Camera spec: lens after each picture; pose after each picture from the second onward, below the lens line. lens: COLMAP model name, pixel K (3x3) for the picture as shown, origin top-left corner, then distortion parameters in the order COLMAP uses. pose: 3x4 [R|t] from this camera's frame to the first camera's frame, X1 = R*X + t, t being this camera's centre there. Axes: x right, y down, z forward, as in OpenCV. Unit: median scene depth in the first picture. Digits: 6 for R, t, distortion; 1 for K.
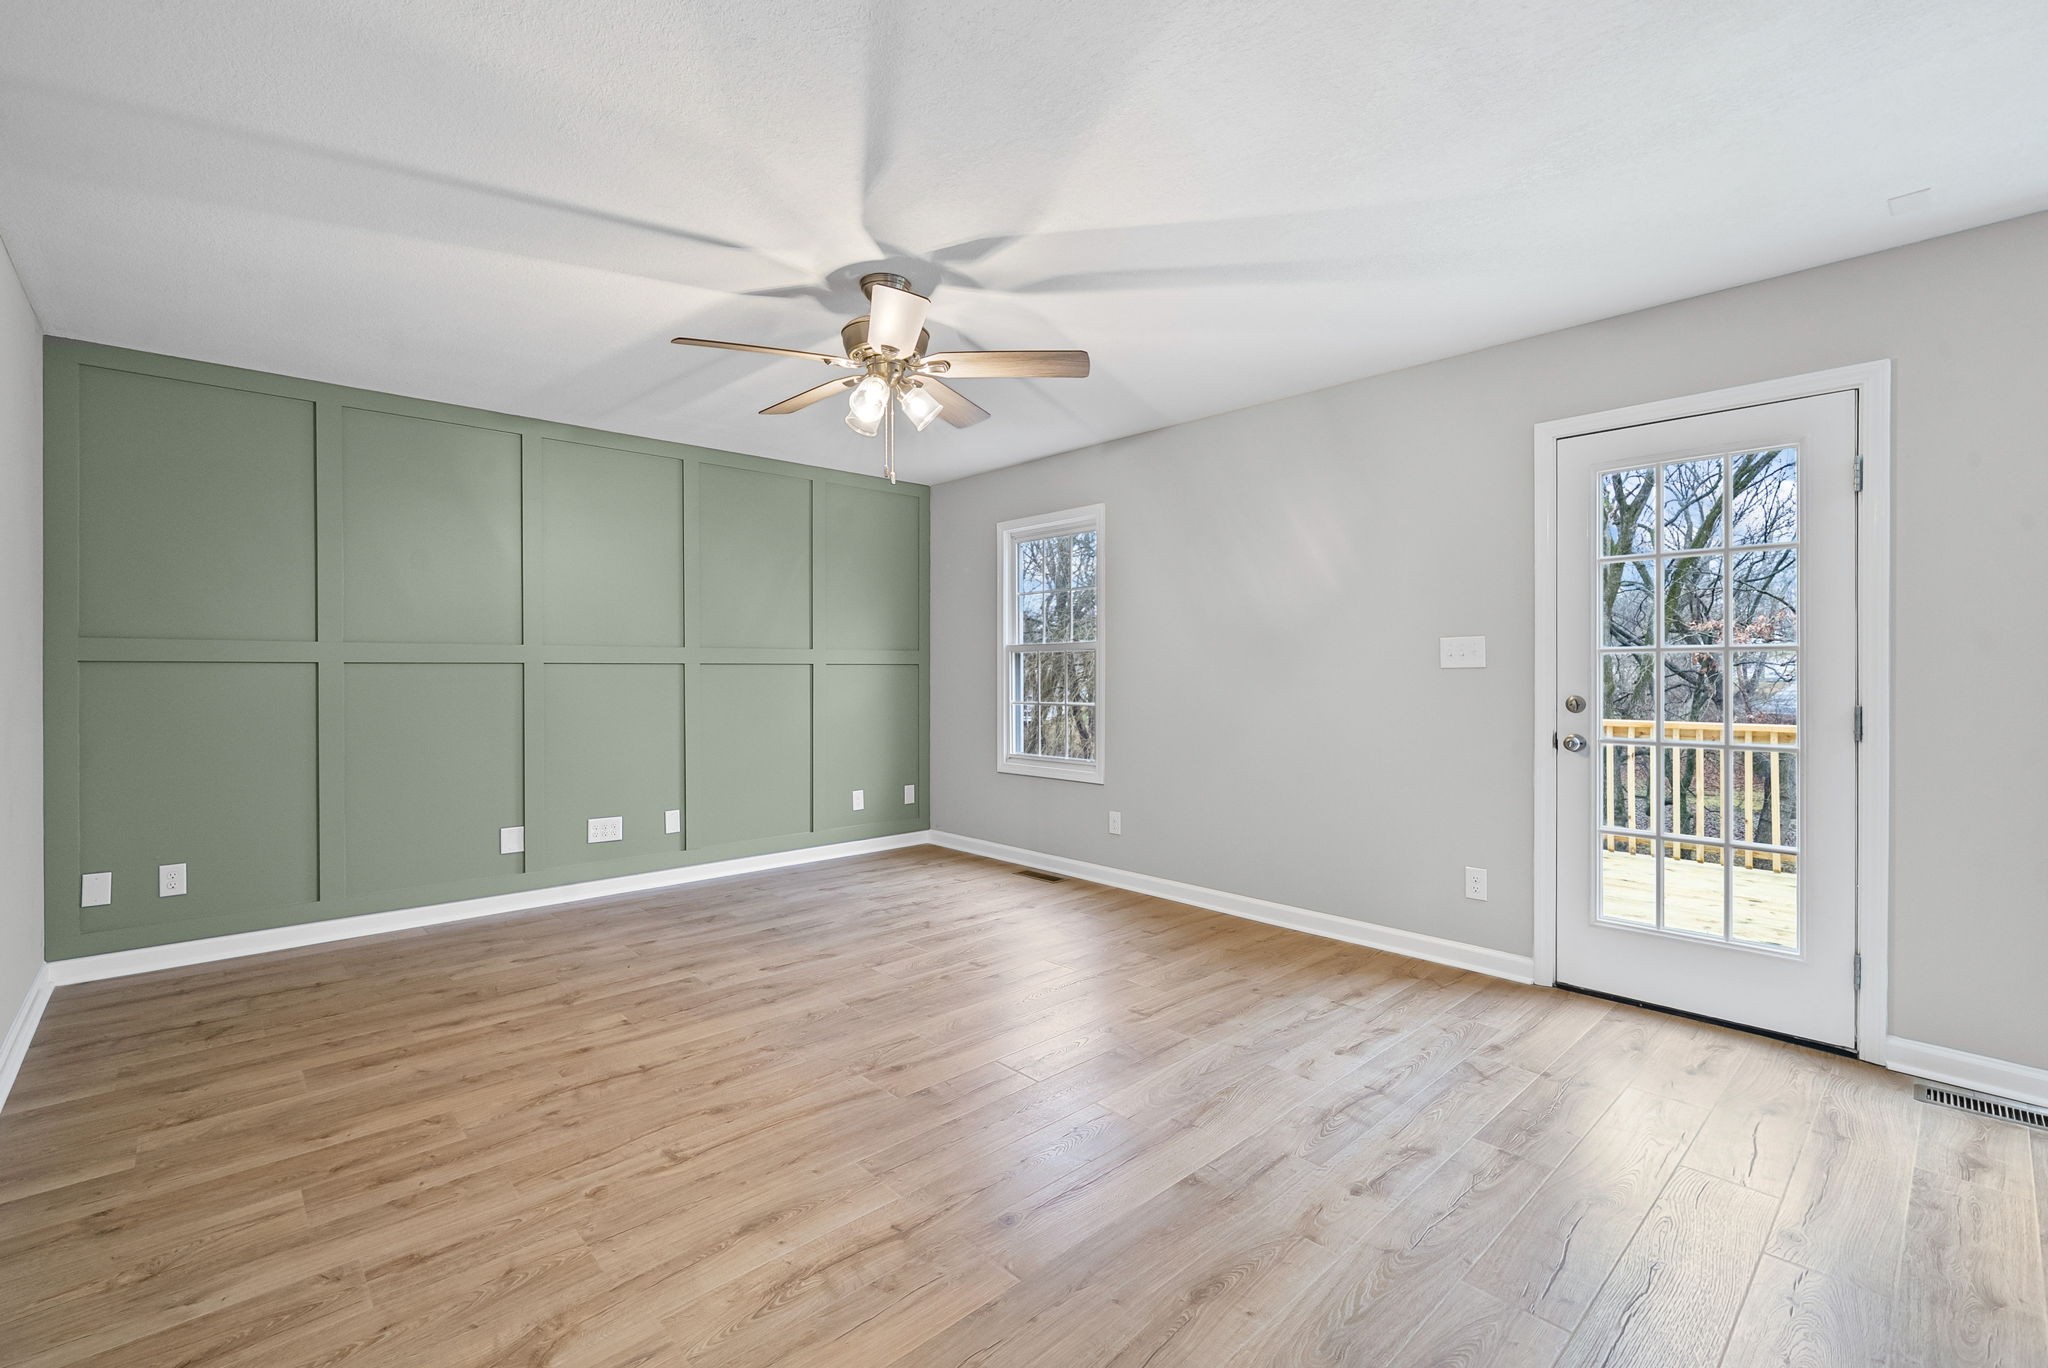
lens RADIAL K [[887.9, 0, 1016.1], [0, 887.9, 671.7], [0, 0, 1]] dist [0.000500, 0.000036]
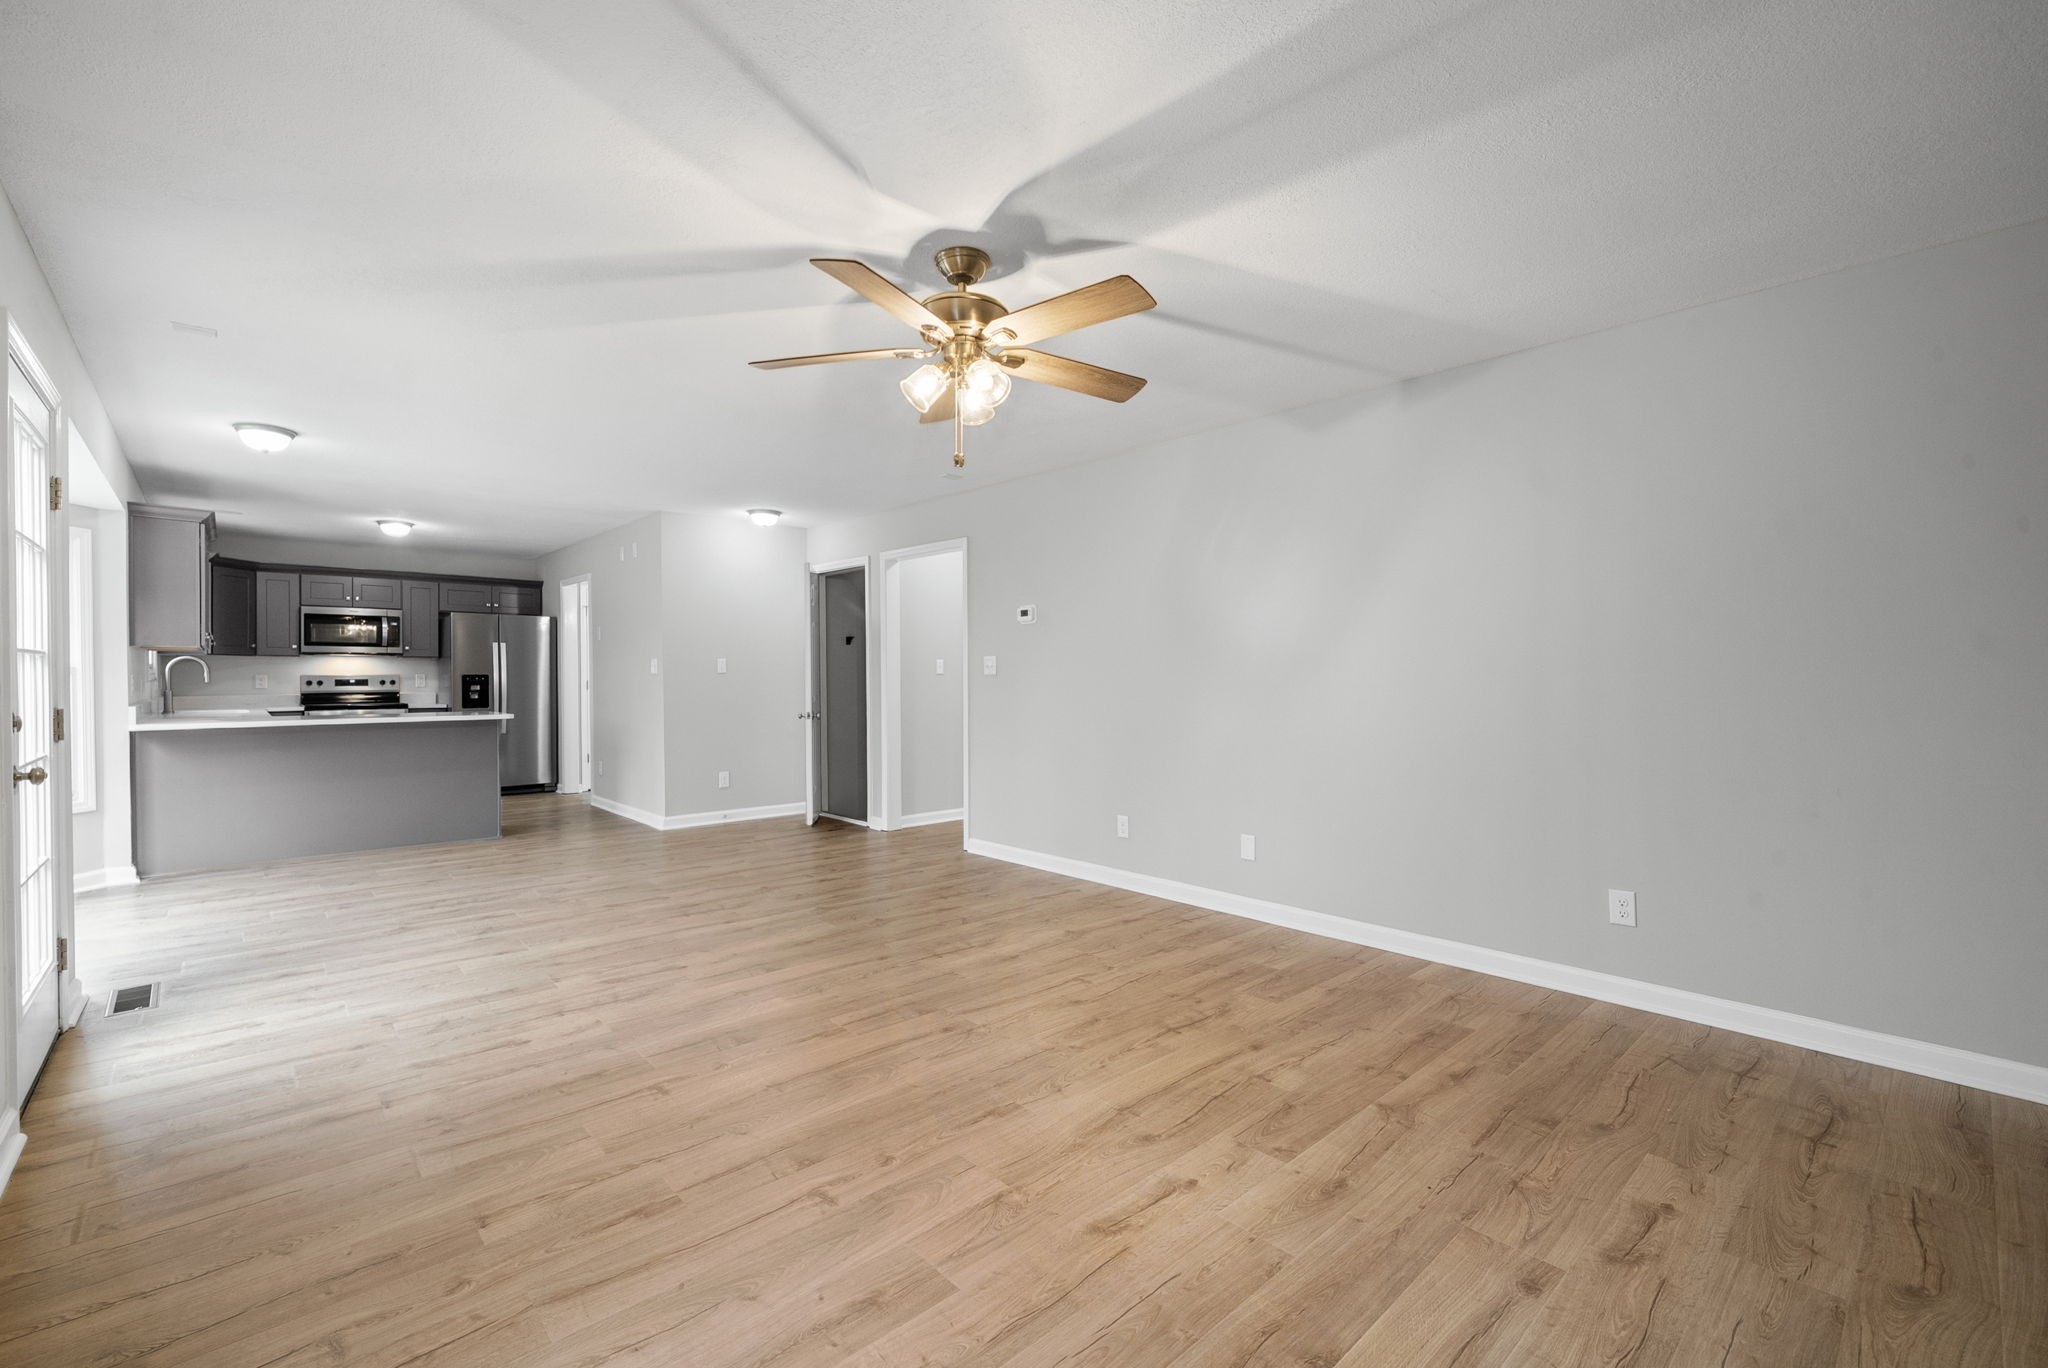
lens RADIAL K [[835.3, 0, 1001.0], [0, 835.3, 686.2], [0, 0, 1]] dist [0.000545, 0.000028]
pose [[-0.999725, -0.000218, 0.023463, -0.210966], [0.000107, 0.999904, 0.013847, -0.000875], [-0.023464, 0.013846, -0.999629, 1.910235]]
